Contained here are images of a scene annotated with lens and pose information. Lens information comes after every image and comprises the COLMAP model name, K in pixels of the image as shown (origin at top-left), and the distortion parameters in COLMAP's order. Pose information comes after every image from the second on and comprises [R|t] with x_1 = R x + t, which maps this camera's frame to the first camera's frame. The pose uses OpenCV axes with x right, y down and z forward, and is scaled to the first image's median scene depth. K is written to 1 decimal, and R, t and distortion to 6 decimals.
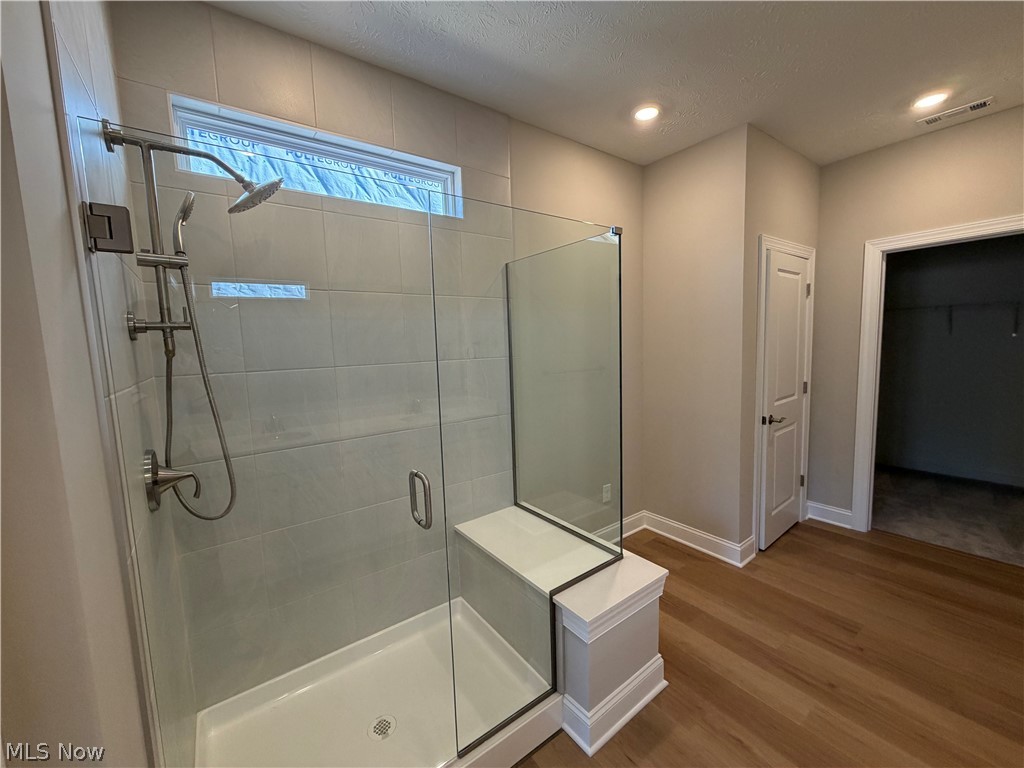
lens RADIAL K [[409.2, 0, 512.0], [0, 409.2, 384.0], [0, 0, 1]] dist [0.001120, 0.000297]
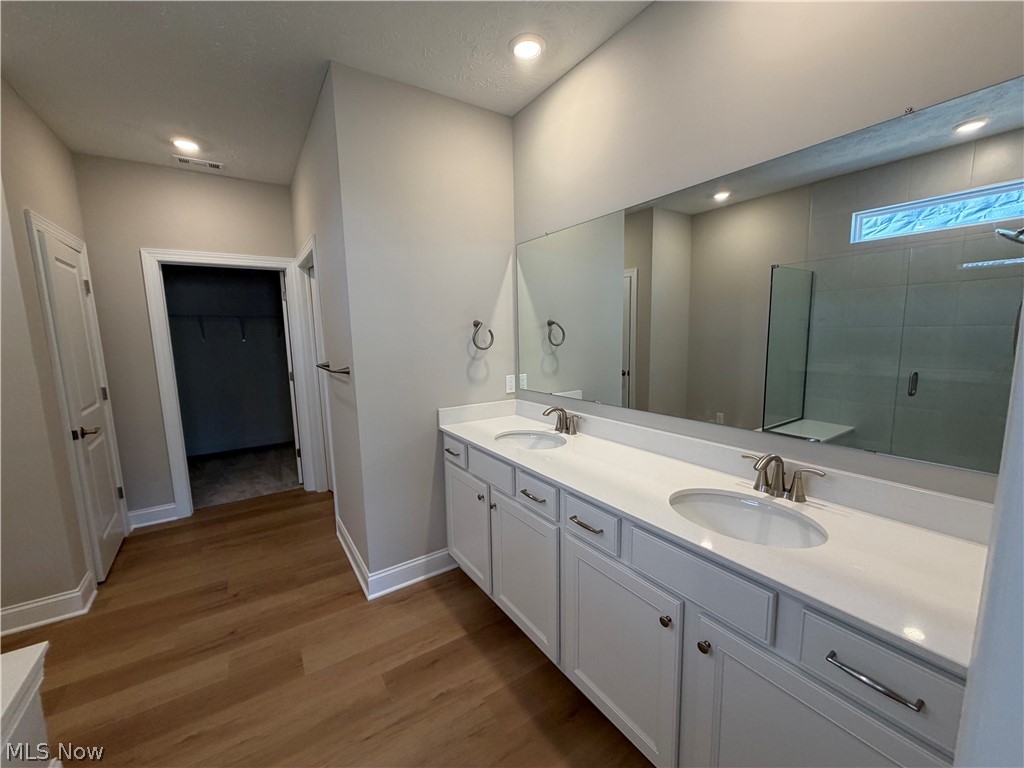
lens RADIAL K [[409.2, 0, 512.0], [0, 409.2, 384.0], [0, 0, 1]] dist [0.001120, 0.000297]
pose [[0.044682, -0.095937, 0.994384, -0.173795], [0.122669, 0.988373, 0.089845, 0.018634], [-0.991441, 0.117965, 0.055931, 0.039508]]
